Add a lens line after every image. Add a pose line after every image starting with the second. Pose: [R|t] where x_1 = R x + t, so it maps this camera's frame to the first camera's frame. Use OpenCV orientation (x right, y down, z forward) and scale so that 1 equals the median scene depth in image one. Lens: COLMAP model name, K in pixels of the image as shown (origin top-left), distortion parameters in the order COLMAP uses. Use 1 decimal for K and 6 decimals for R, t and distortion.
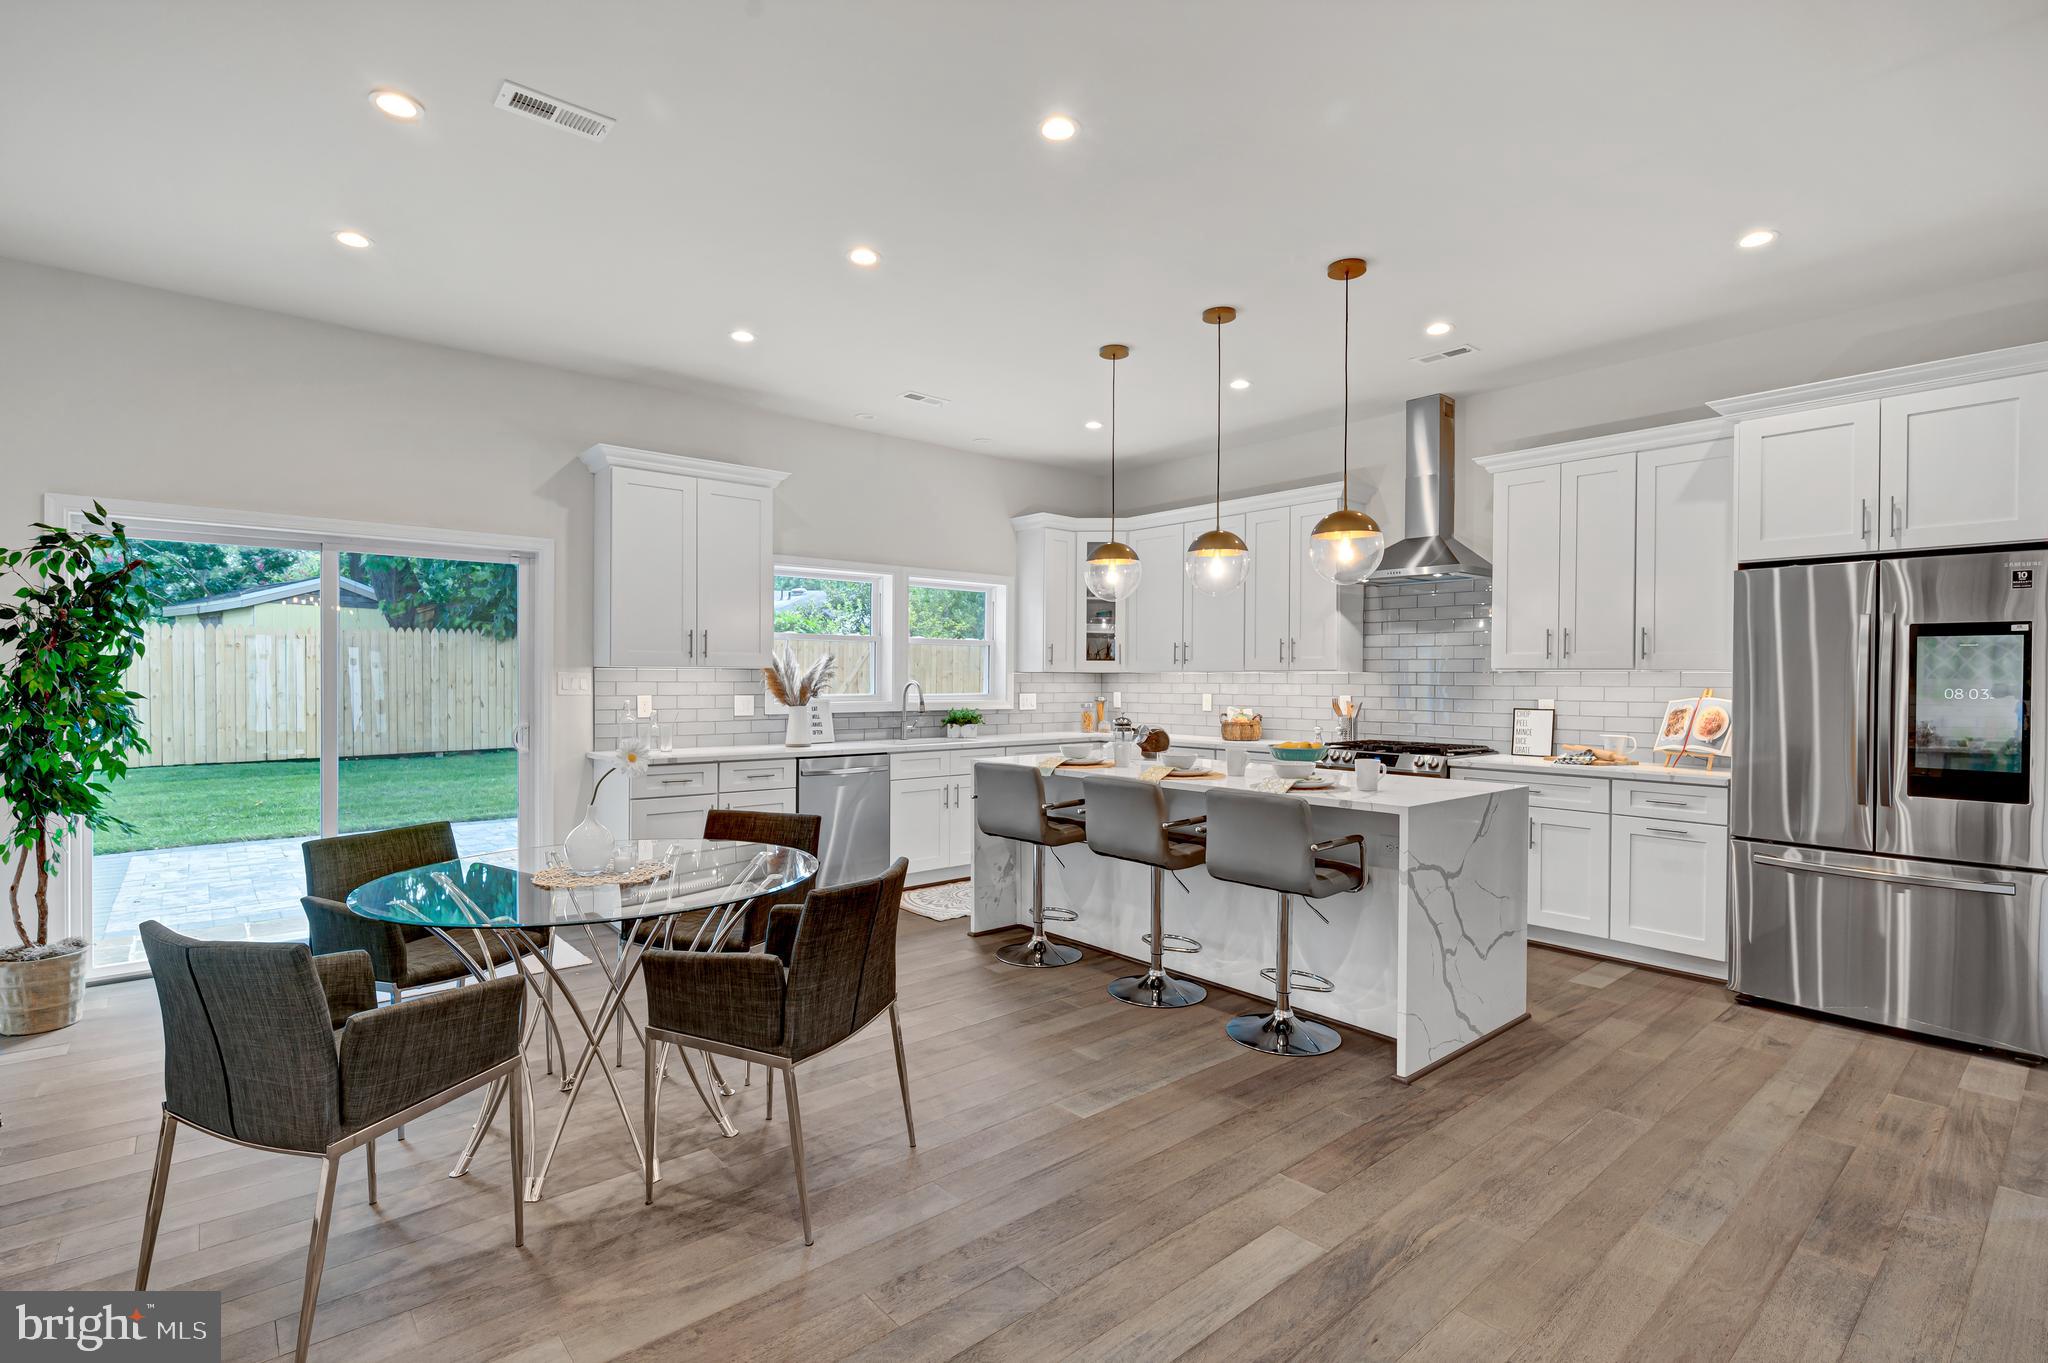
lens RADIAL K [[963.7, 0, 1026.6], [0, 963.7, 686.5], [0, 0, 1]] dist [-0.000823, -0.000234]
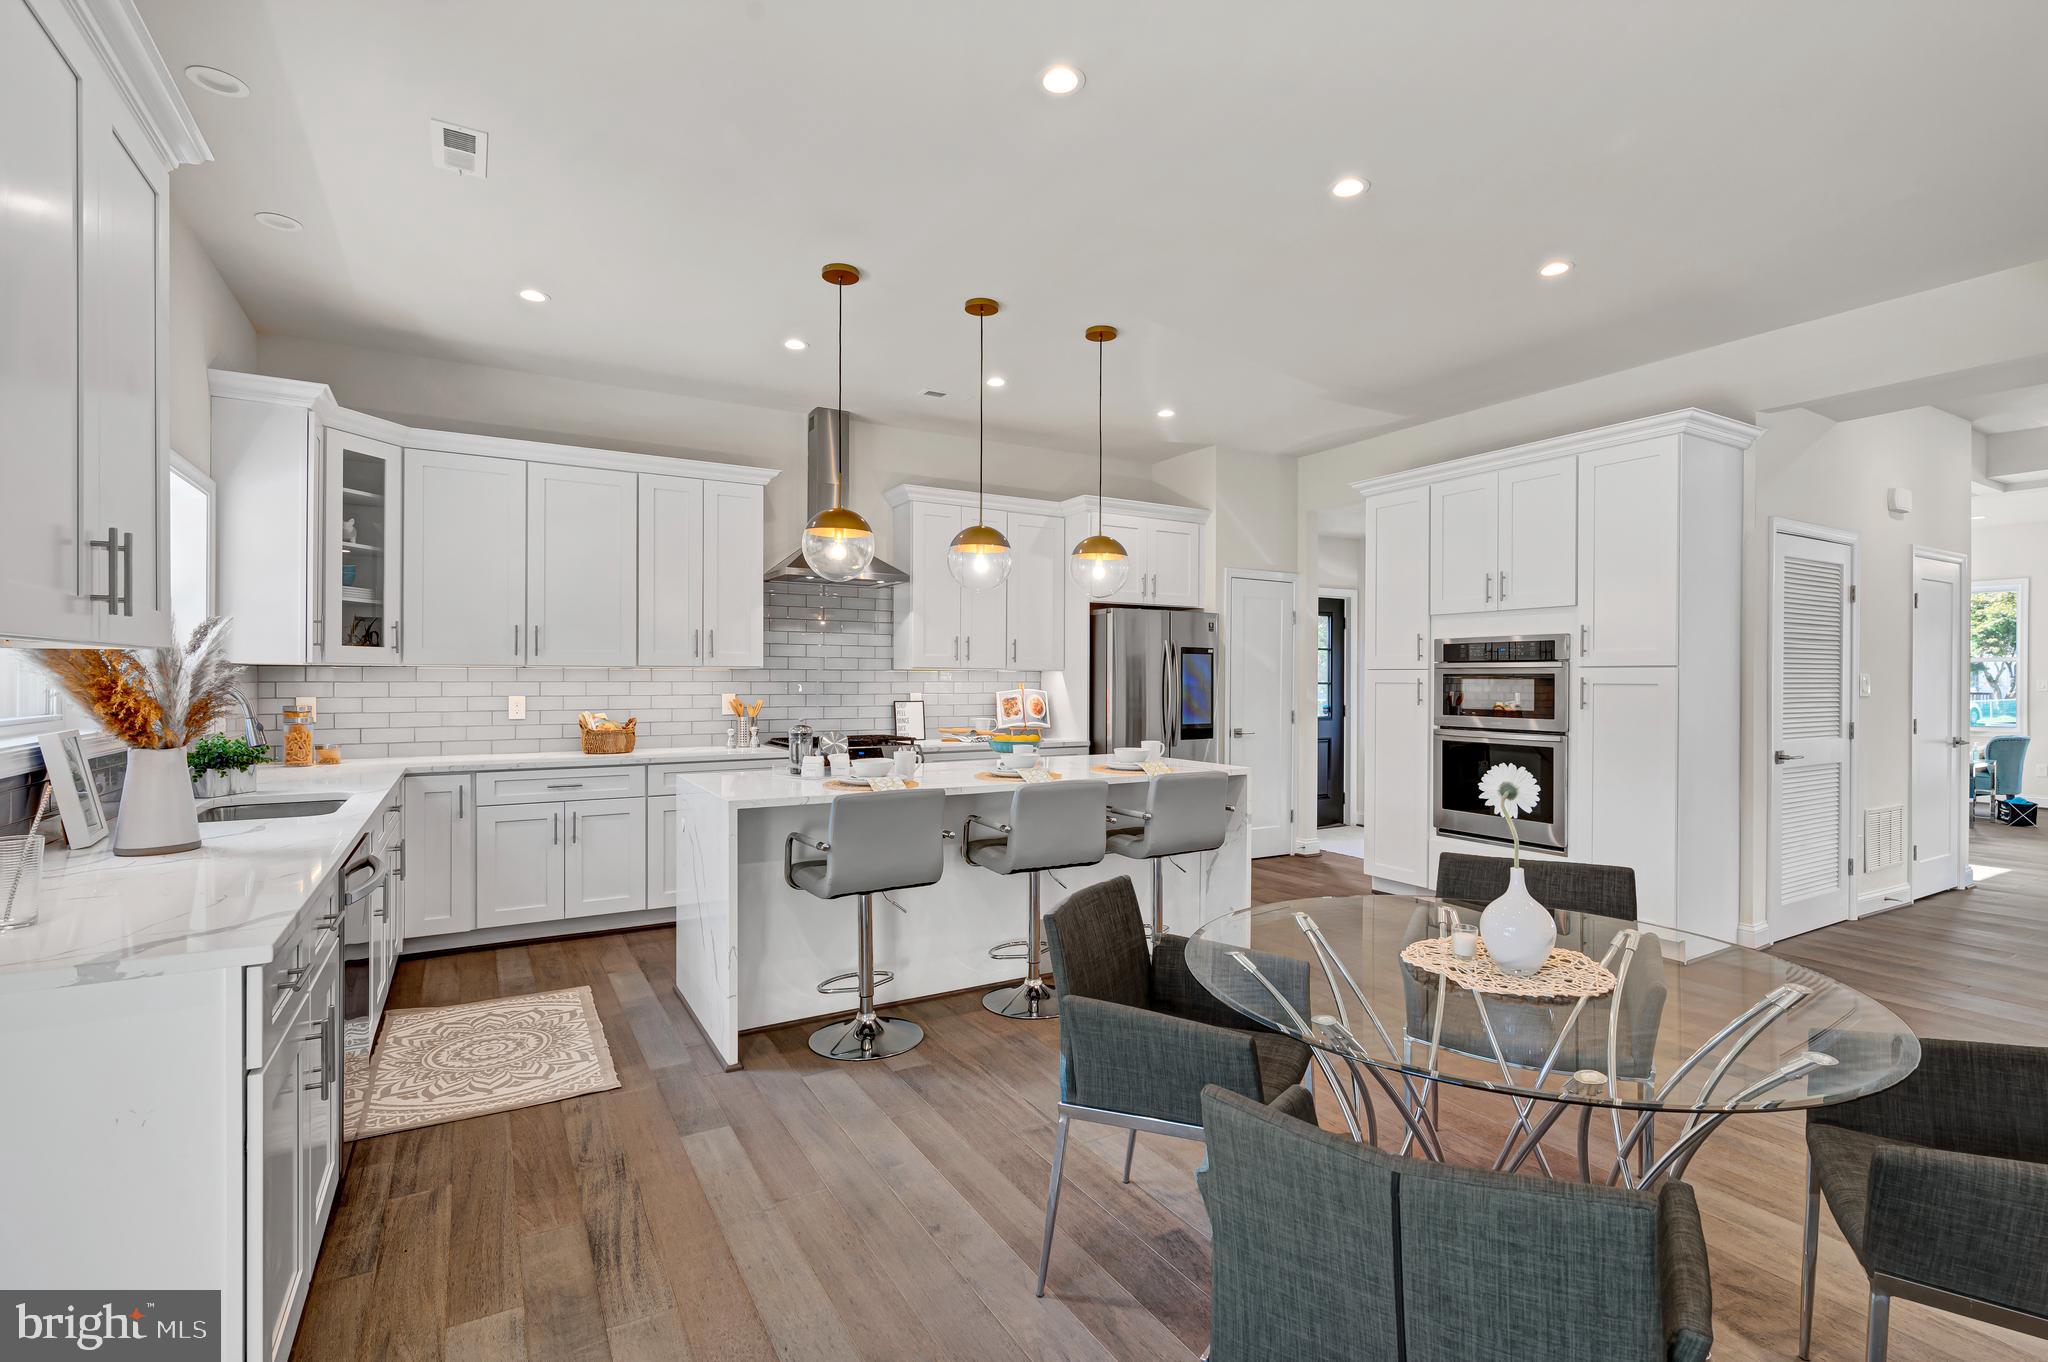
lens RADIAL K [[947.7, 0, 1024.0], [0, 947.7, 681.0], [0, 0, 1]] dist [0.000473, 0.000612]
pose [[0.187720, -0.006694, 0.982200, -0.666056], [0.006565, 0.999963, 0.005561, -0.007763], [-0.982201, 0.005404, 0.187757, 0.696929]]
